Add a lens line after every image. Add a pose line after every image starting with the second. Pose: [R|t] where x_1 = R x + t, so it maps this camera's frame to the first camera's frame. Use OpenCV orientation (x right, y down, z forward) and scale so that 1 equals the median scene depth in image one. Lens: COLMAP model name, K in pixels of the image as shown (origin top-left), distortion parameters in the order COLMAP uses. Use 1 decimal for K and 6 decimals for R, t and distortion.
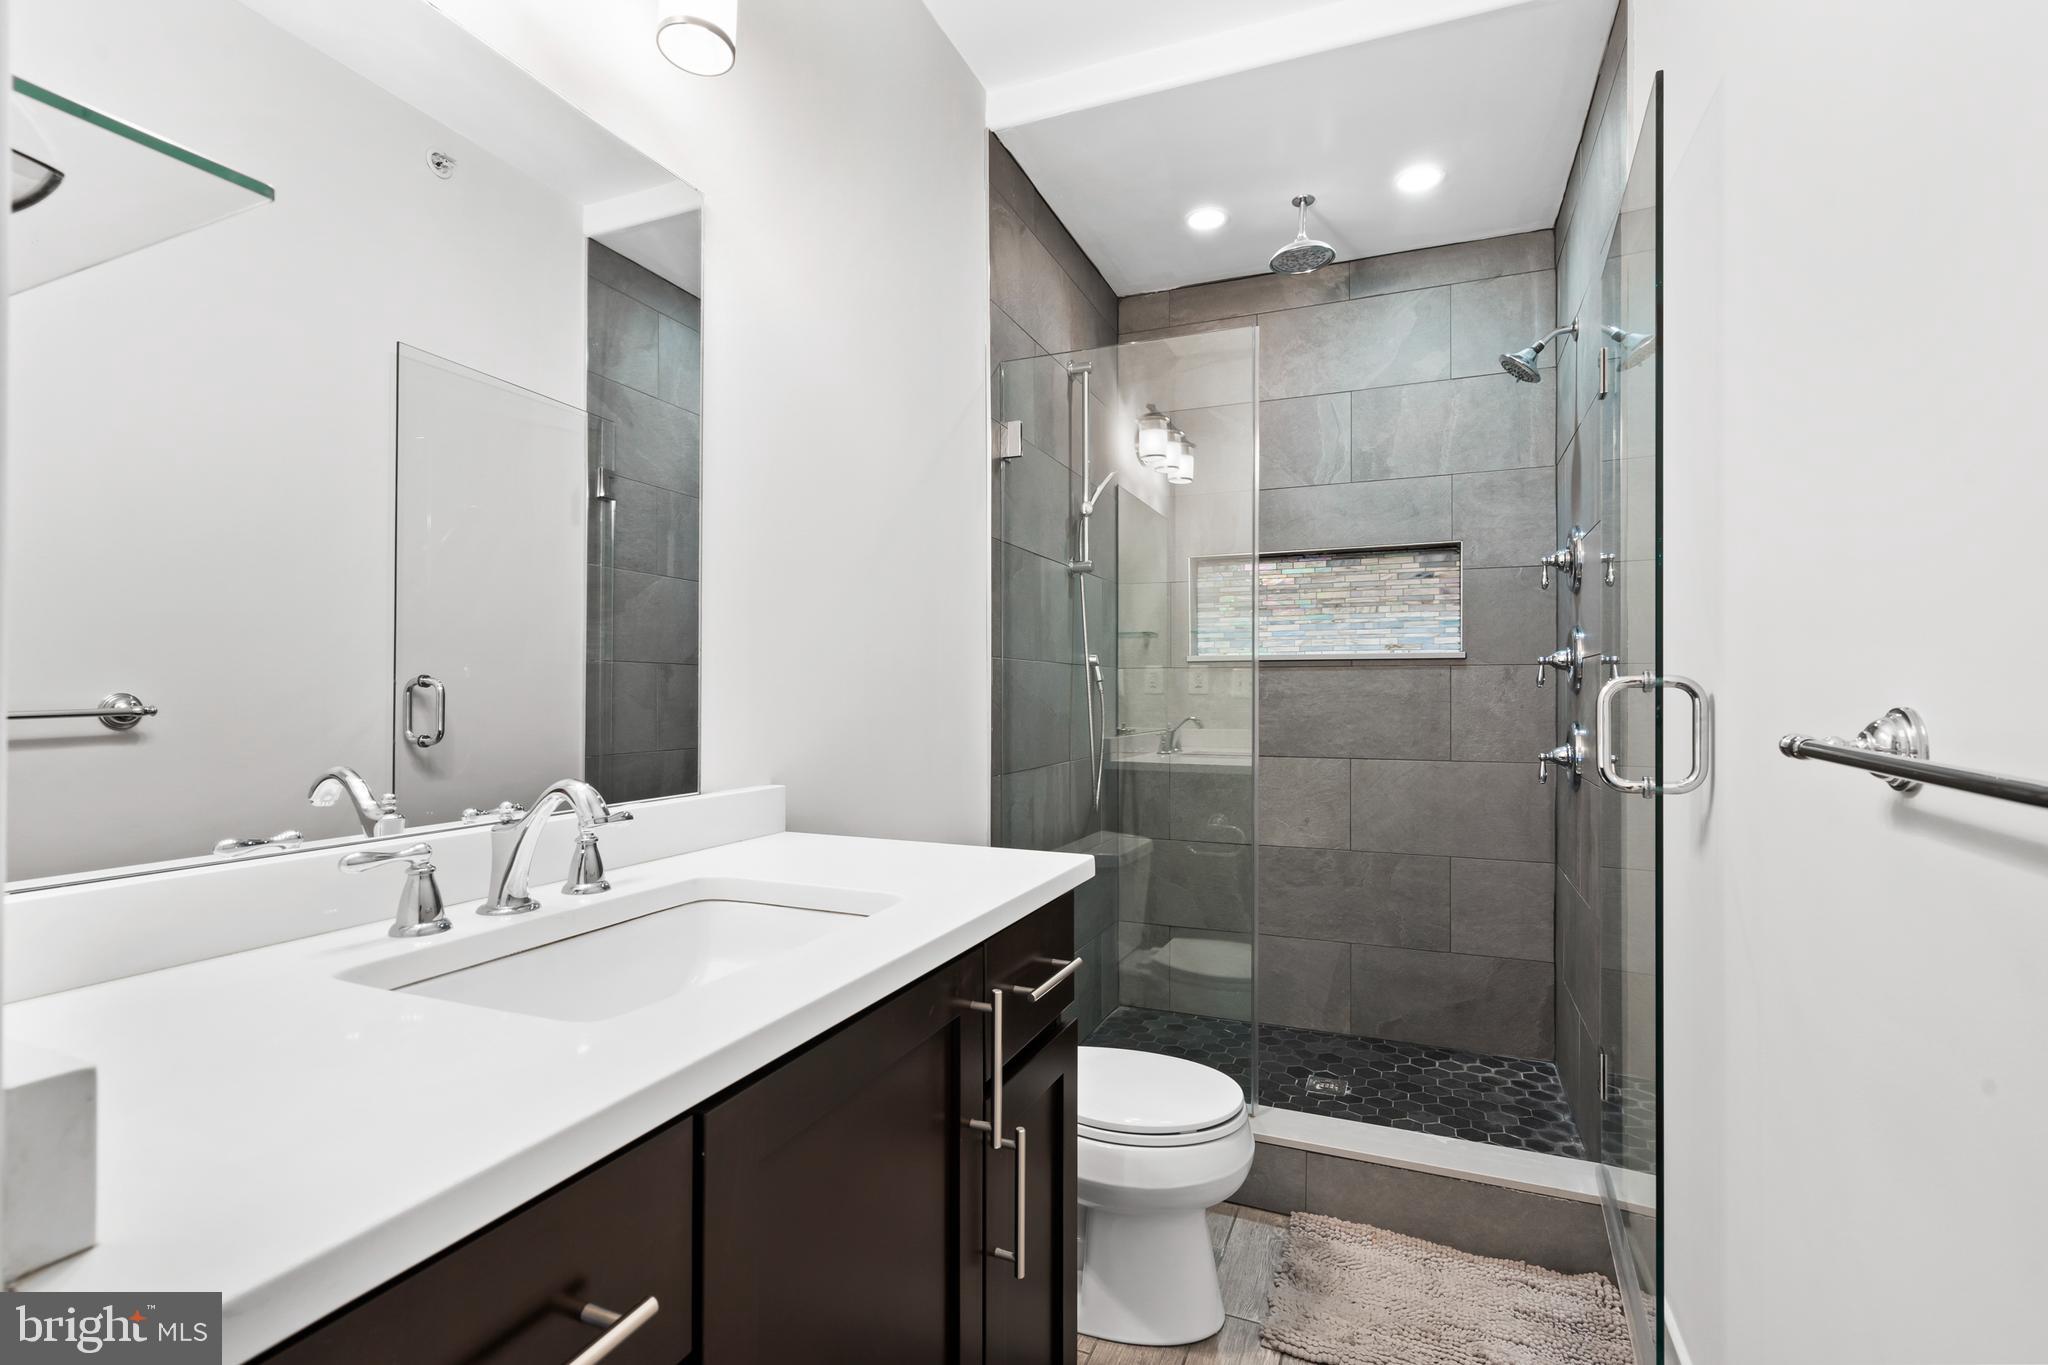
lens RADIAL K [[967.7, 0, 946.5], [0, 967.7, 663.4], [0, 0, 1]] dist [-0.000804, 0.000525]
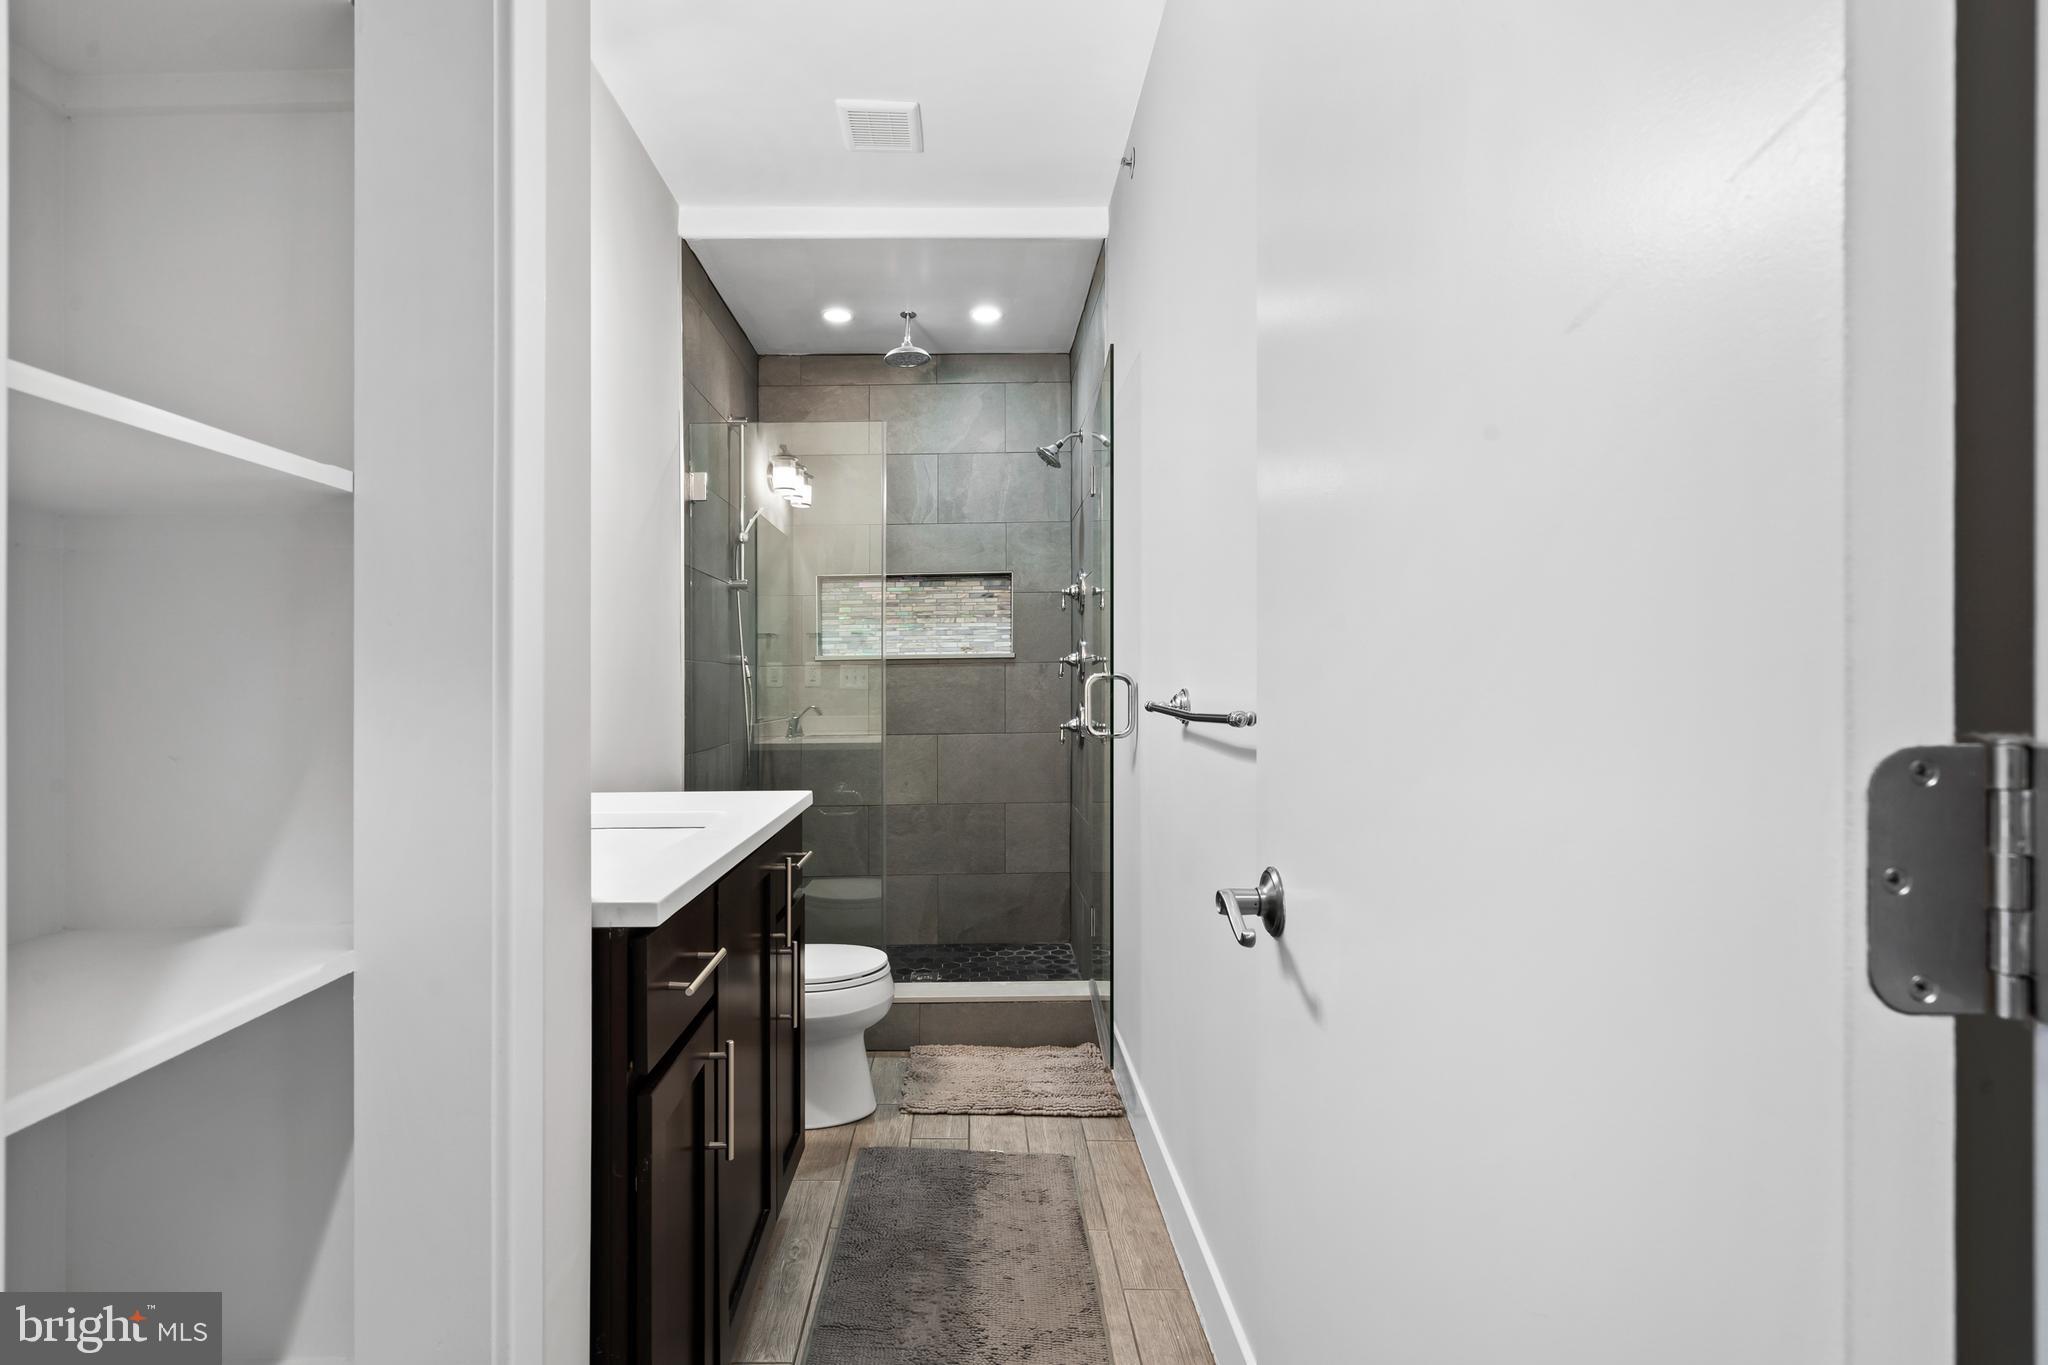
lens RADIAL K [[960.3, 0, 1018.8], [0, 960.3, 673.5], [0, 0, 1]] dist [0.000058, 0.000174]
pose [[0.877052, -0.008936, 0.480312, -0.114162], [0.000216, 0.999834, 0.018207, -0.007834], [-0.480395, -0.015865, 0.876909, -0.199573]]
